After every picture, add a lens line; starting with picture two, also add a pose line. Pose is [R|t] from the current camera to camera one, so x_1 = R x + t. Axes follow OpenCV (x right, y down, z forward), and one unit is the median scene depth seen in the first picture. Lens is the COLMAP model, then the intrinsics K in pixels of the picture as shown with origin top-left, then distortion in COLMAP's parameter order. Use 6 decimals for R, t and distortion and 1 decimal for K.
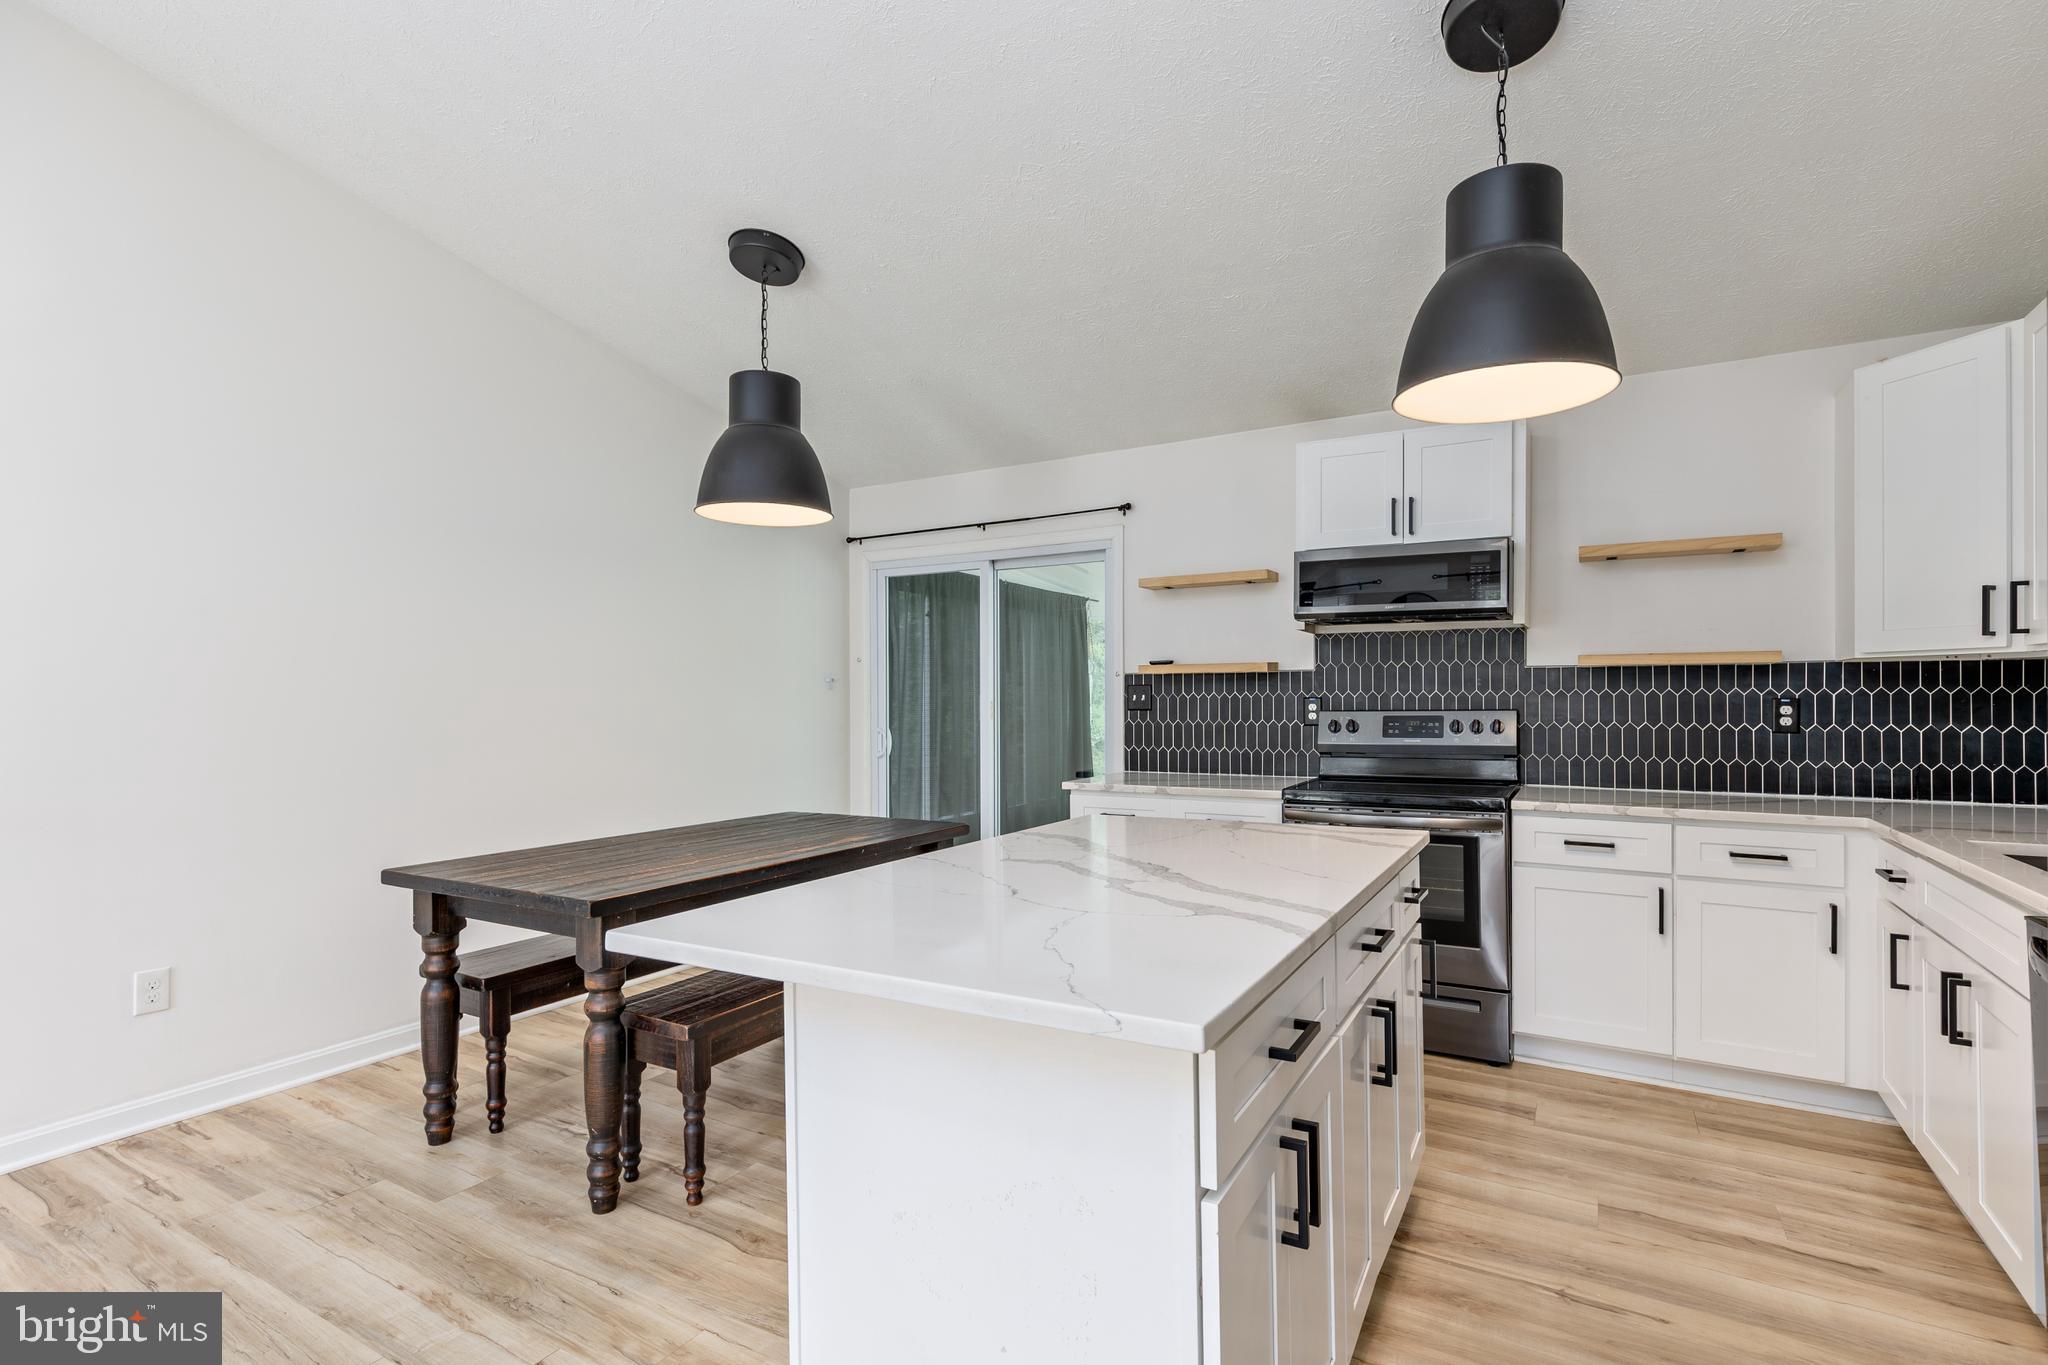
lens RADIAL K [[966.2, 0, 1035.7], [0, 966.2, 692.2], [0, 0, 1]] dist [0.001777, -0.000118]
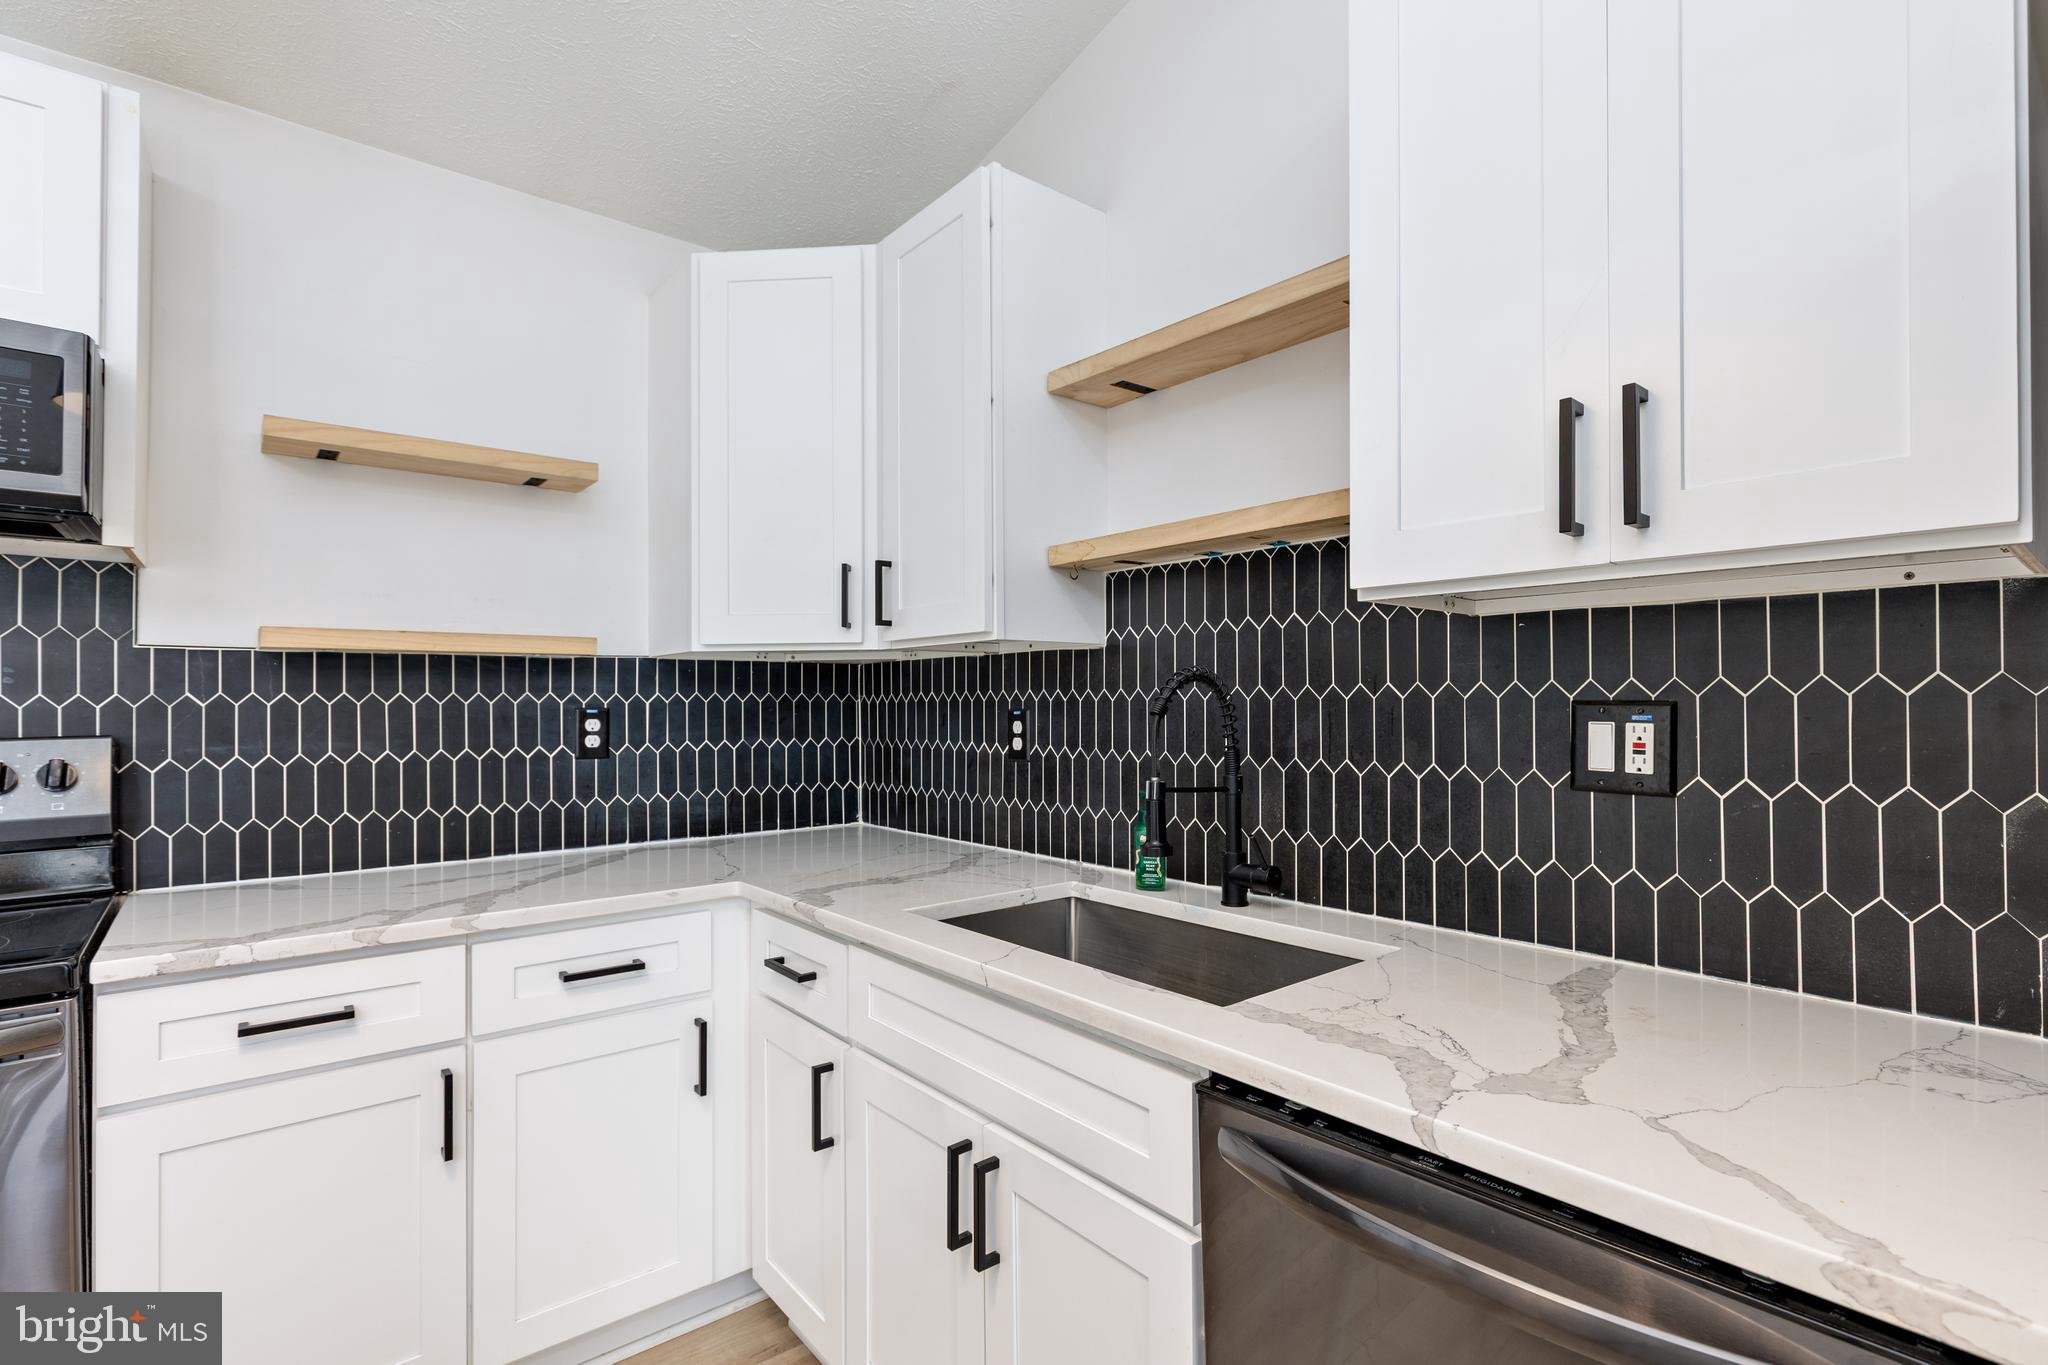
lens RADIAL K [[960.8, 0, 1034.2], [0, 960.8, 696.6], [0, 0, 1]] dist [-0.001793, -0.000625]
pose [[0.343389, 0.005842, 0.939175, 0.221056], [0.000661, 0.999979, -0.006462, 0.002508], [-0.939193, 0.002840, 0.343378, 0.433432]]
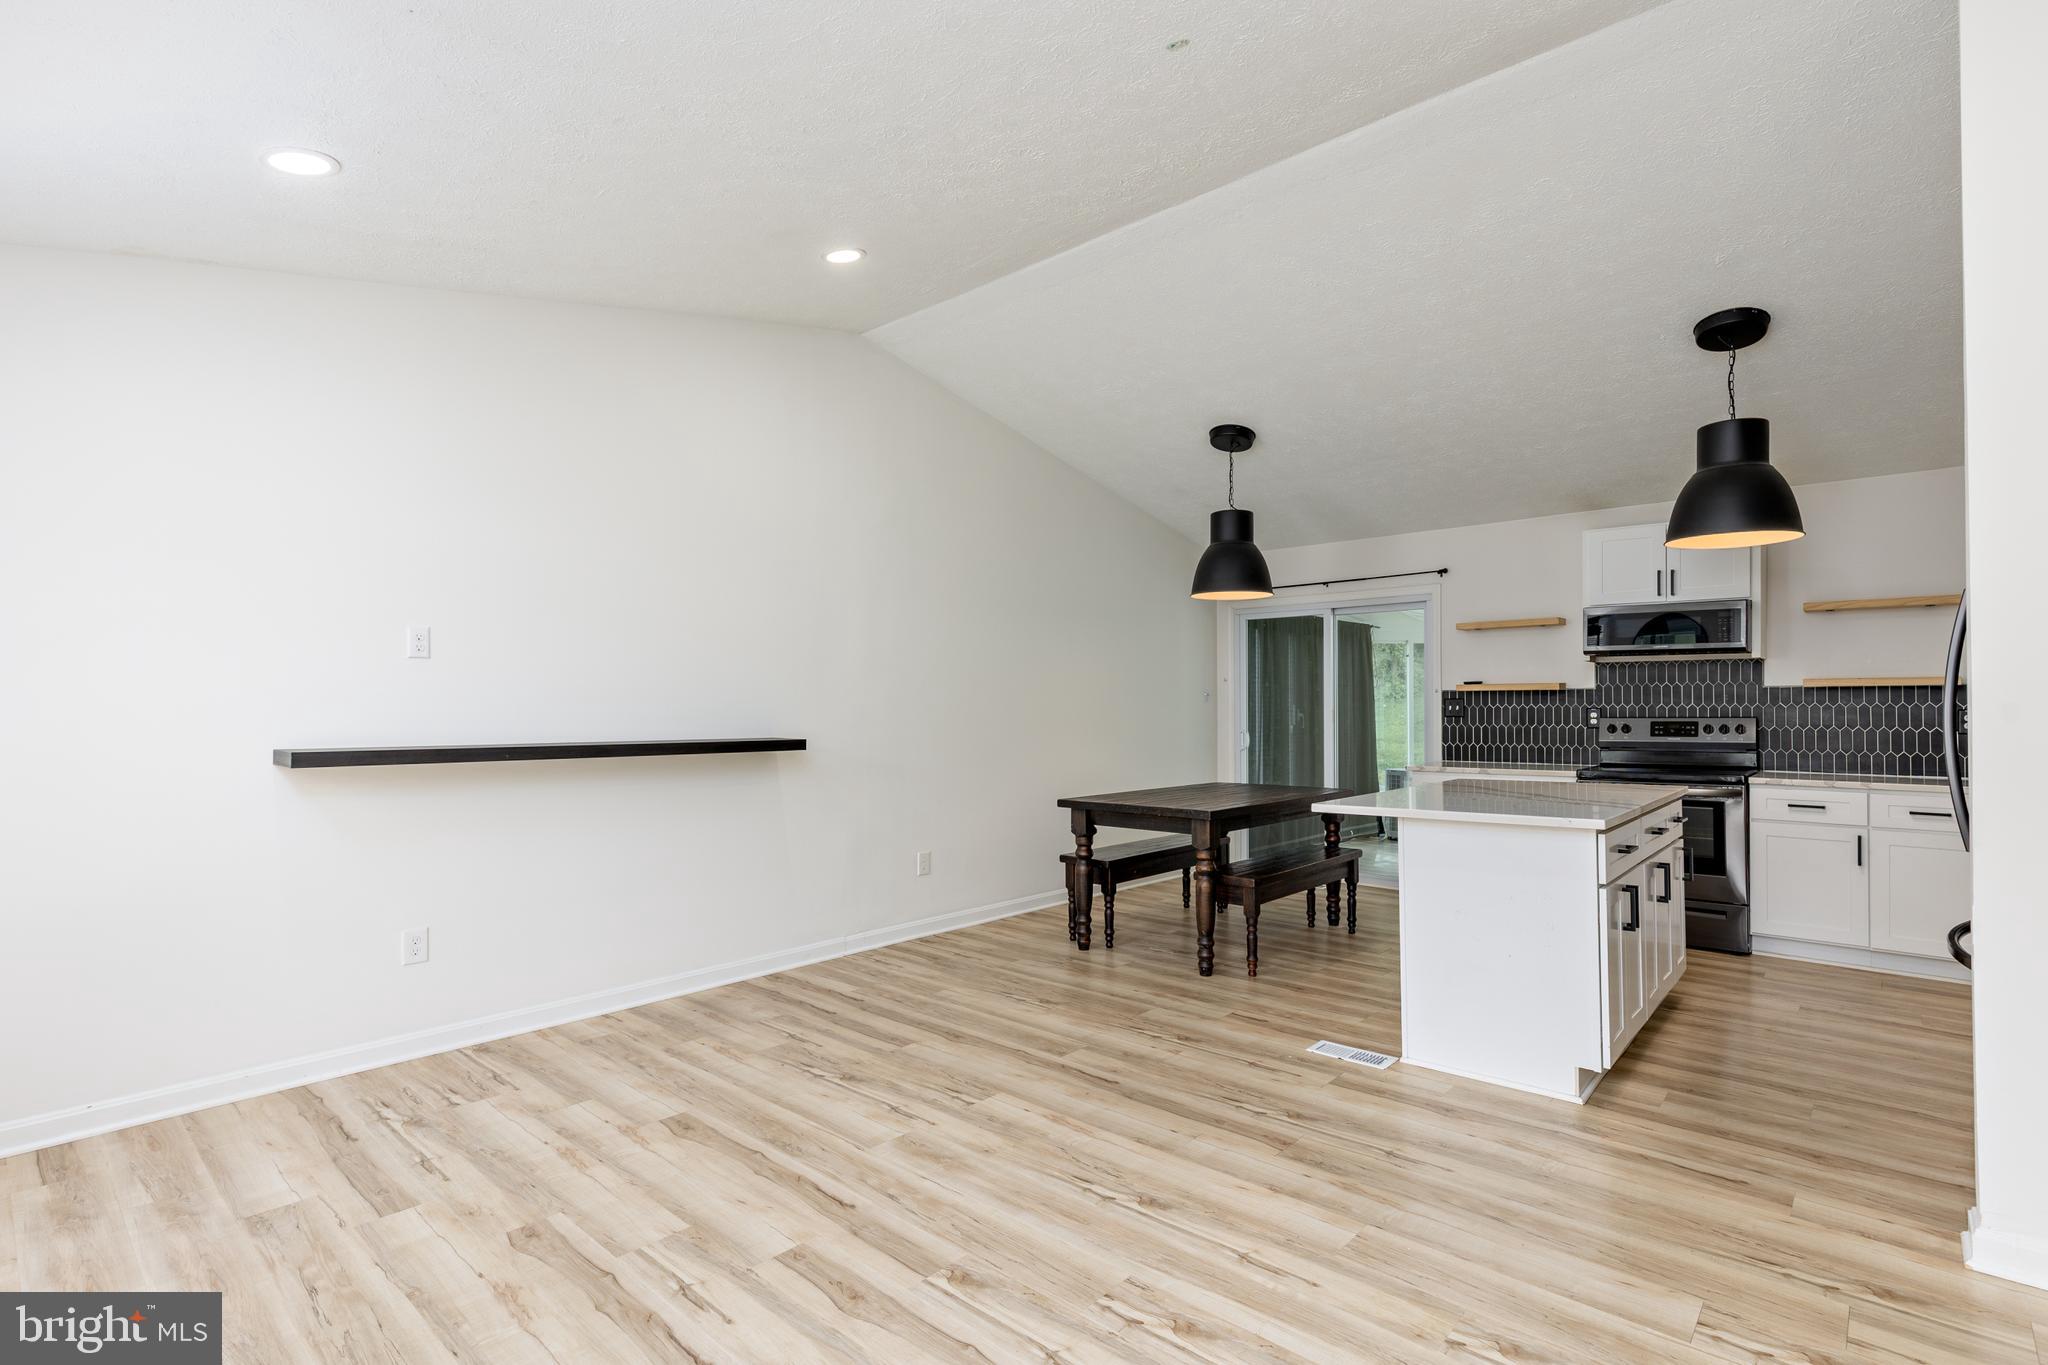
lens RADIAL K [[964.9, 0, 1035.9], [0, 964.9, 693.8], [0, 0, 1]] dist [0.001188, -0.000879]
pose [[0.979245, 0.000275, -0.202678, -0.254343], [-0.001960, 0.999965, -0.008113, -0.002680], [0.202669, 0.008342, 0.979212, -0.611983]]
